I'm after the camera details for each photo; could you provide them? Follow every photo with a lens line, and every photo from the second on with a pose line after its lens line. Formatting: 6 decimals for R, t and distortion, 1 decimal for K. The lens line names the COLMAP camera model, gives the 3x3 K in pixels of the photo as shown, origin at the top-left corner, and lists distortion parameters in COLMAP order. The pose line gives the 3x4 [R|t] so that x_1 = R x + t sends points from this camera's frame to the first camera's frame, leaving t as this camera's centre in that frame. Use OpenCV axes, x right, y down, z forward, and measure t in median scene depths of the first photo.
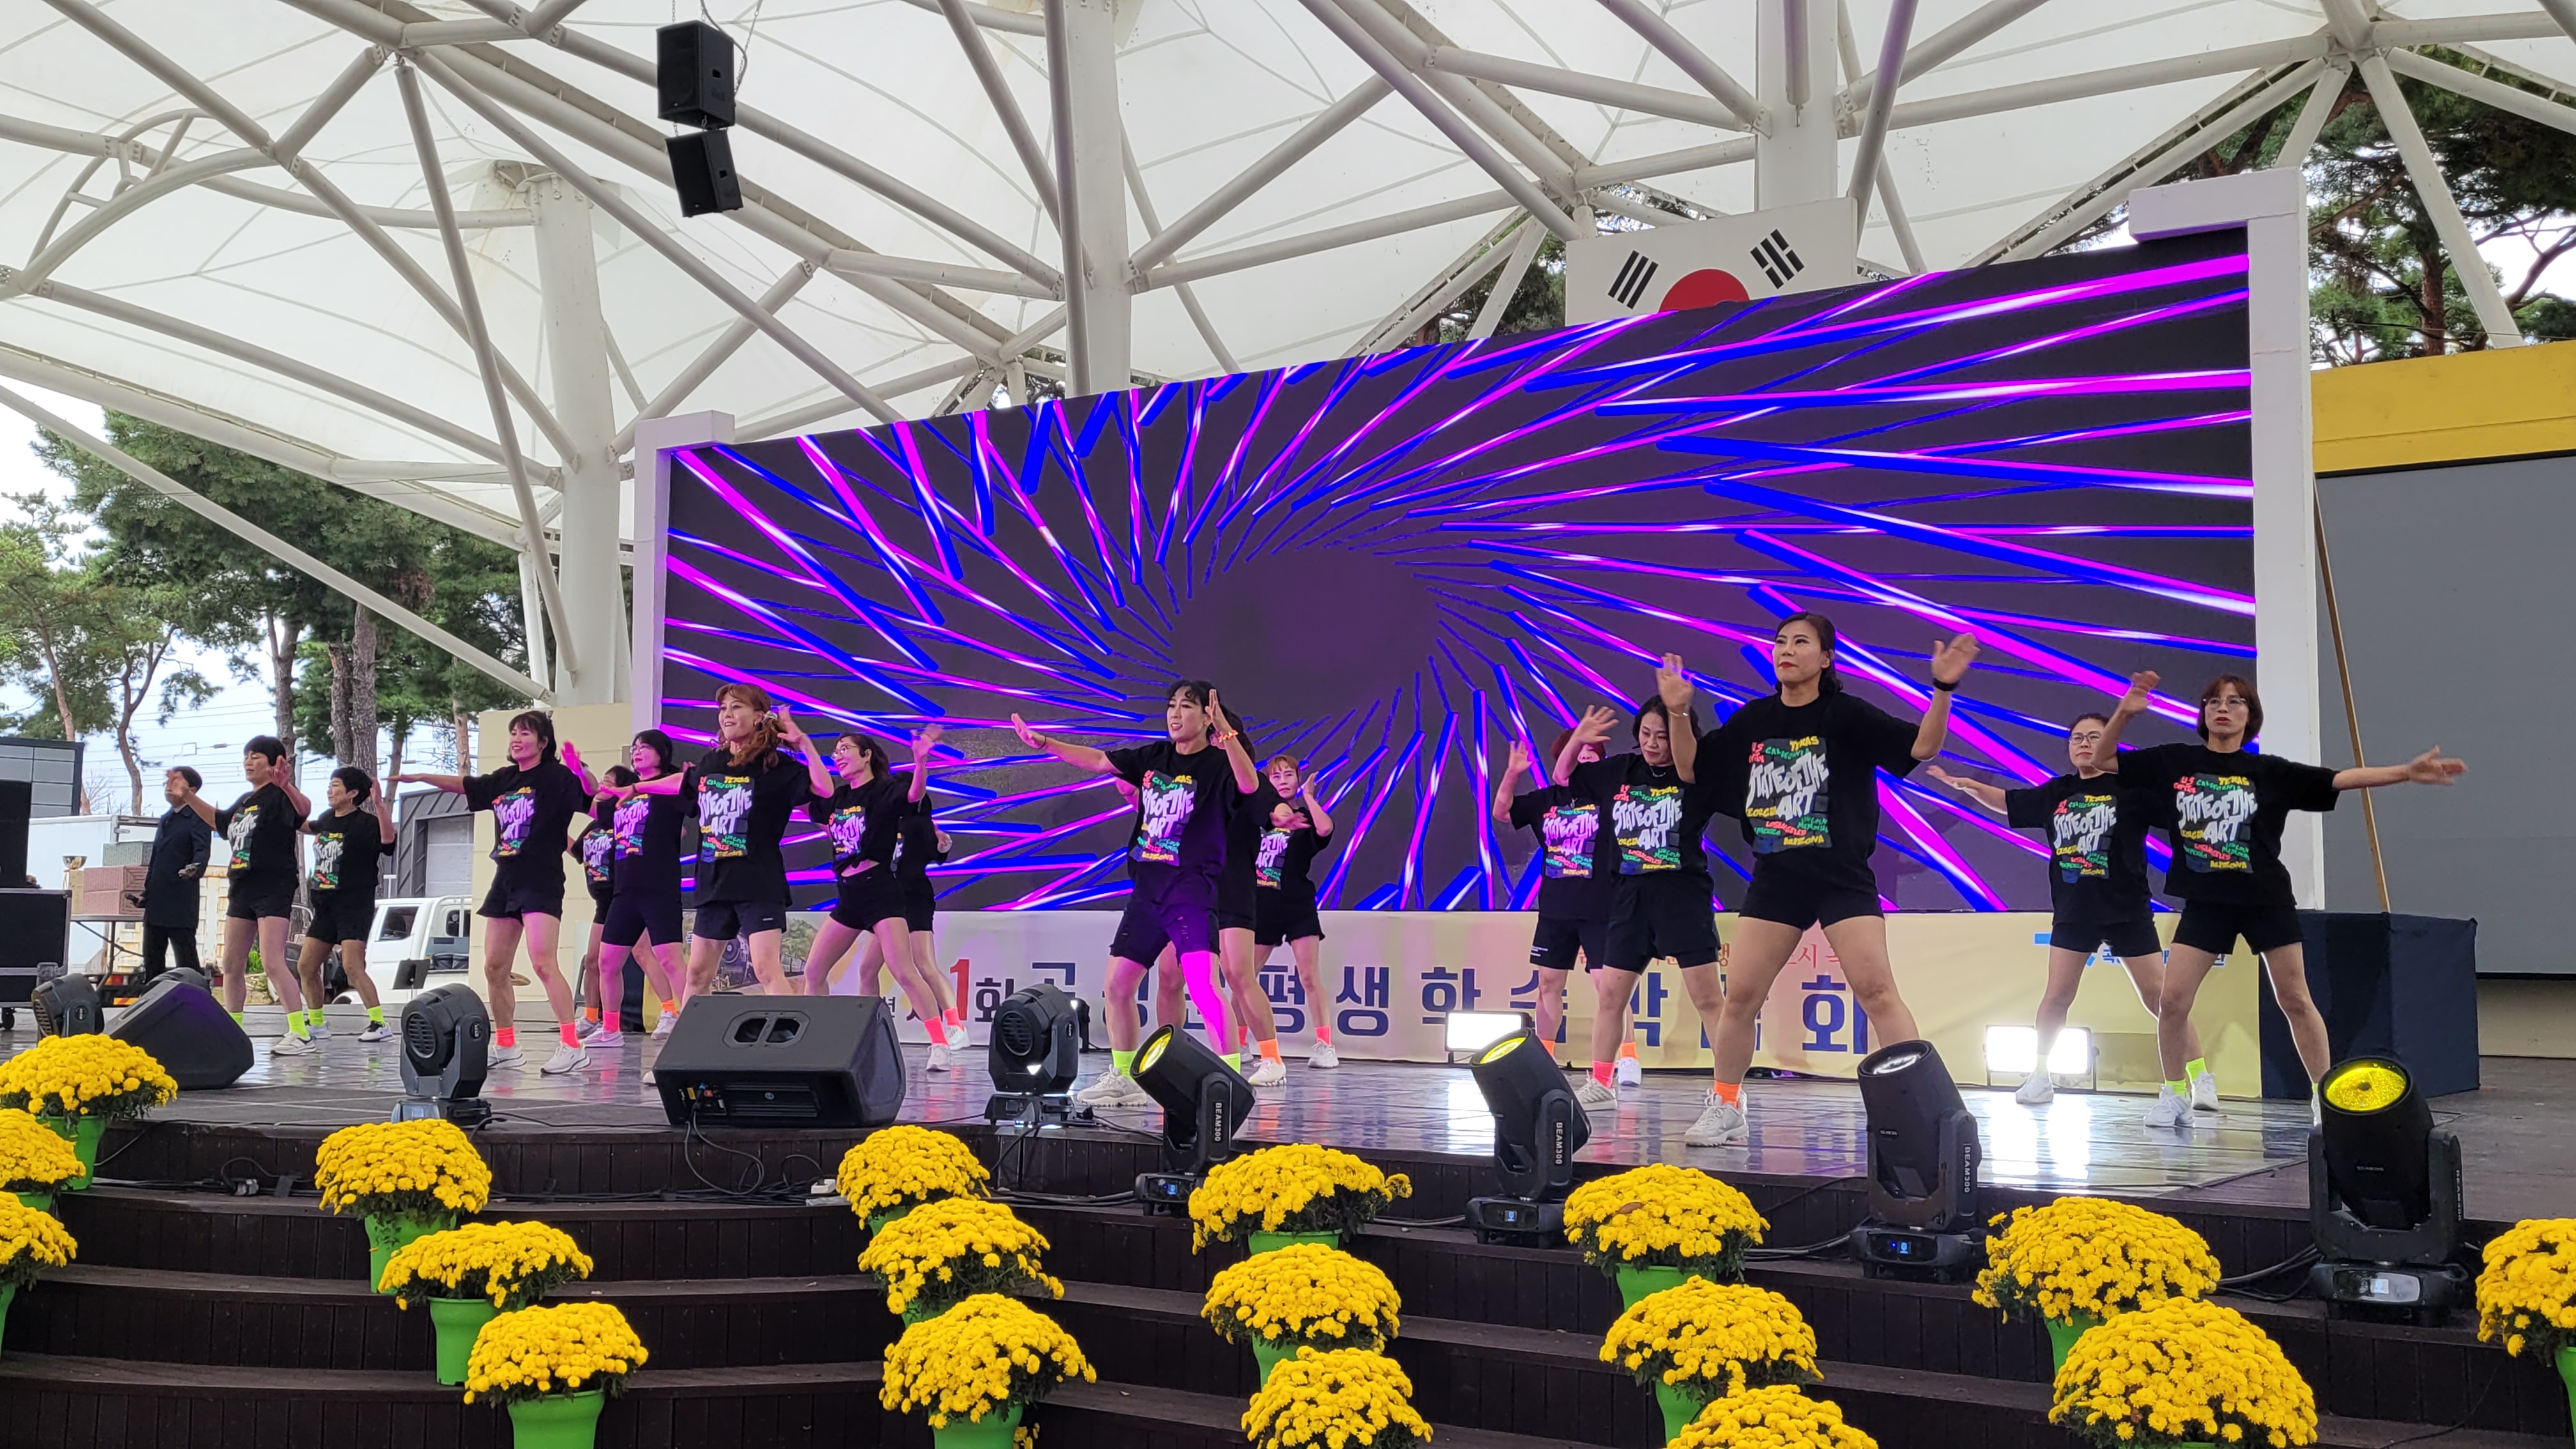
lens RADIAL K [[2456.8, 0, 1305.1], [0, 2456.8, 722.0], [0, 0, 1]] dist [0.051360, -0.011806]
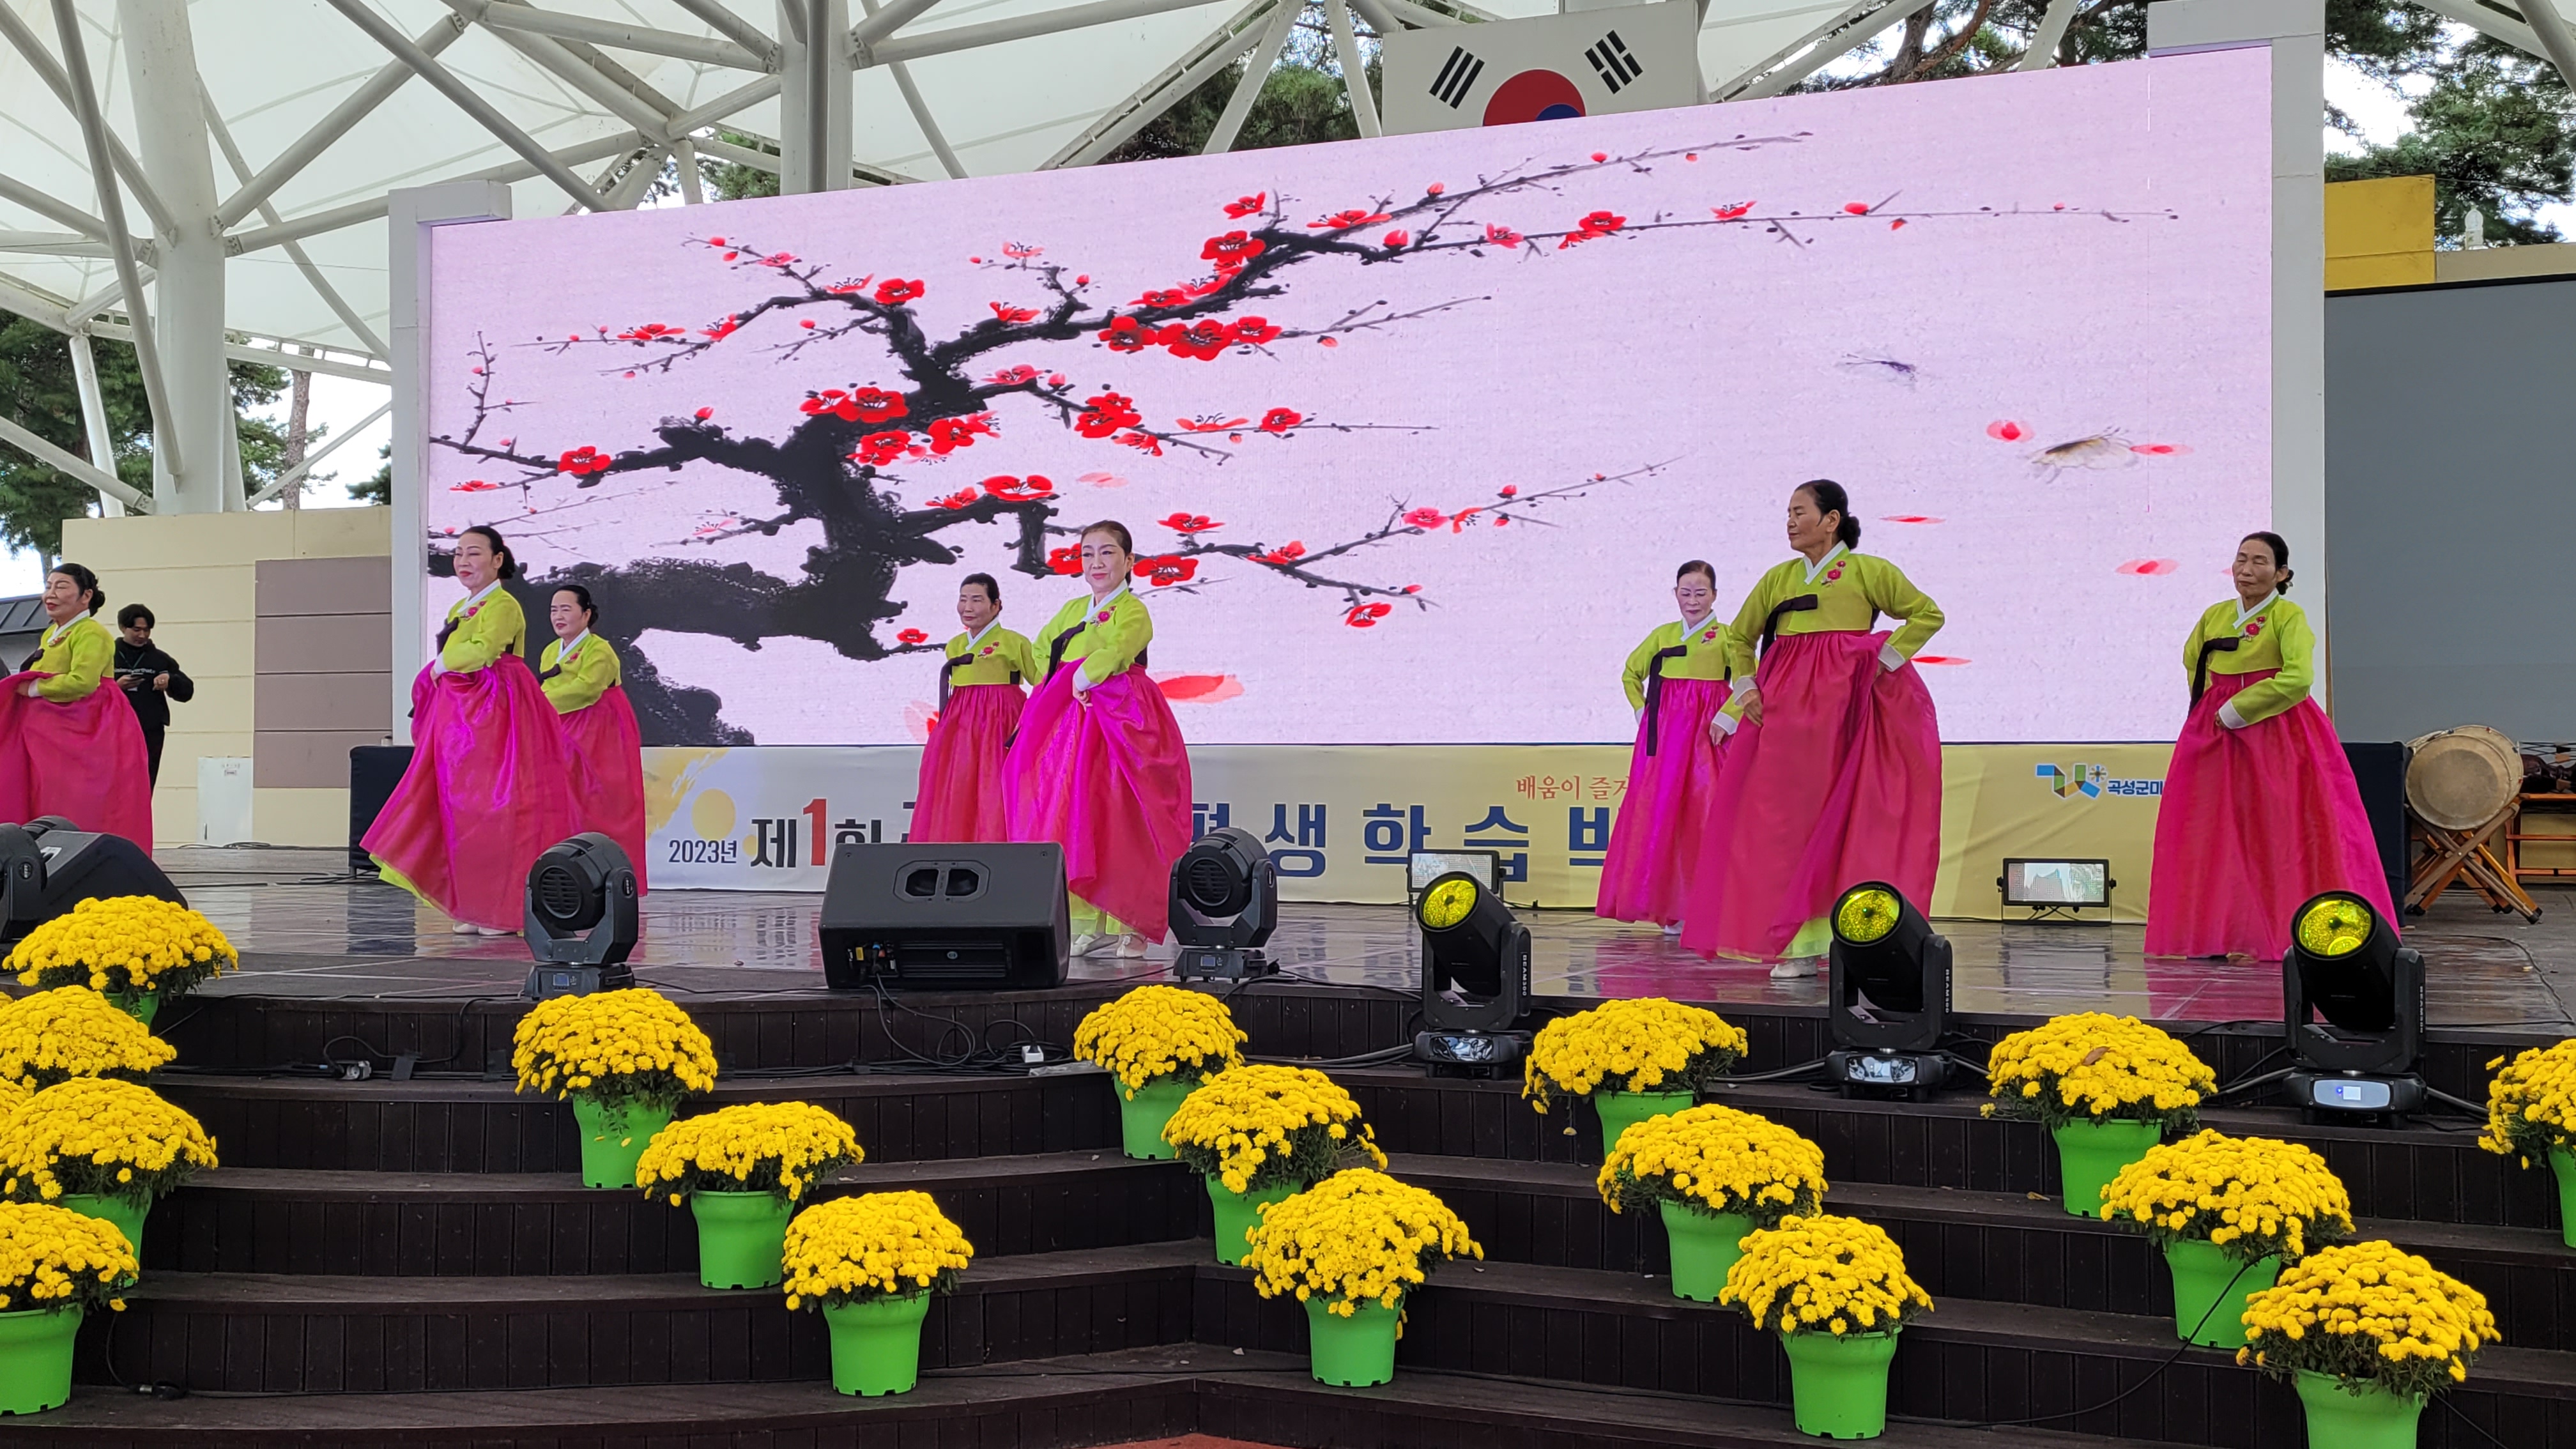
lens RADIAL K [[2550.0, 0, 1288.0], [0, 2550.0, 724.5], [0, 0, 1]] dist [0.050812, 0.005190]
pose [[0.983162, -0.002298, 0.182721, -0.306084], [-0.010456, 0.997575, 0.068806, 0.003562], [-0.182436, -0.069558, 0.980754, 0.085357]]
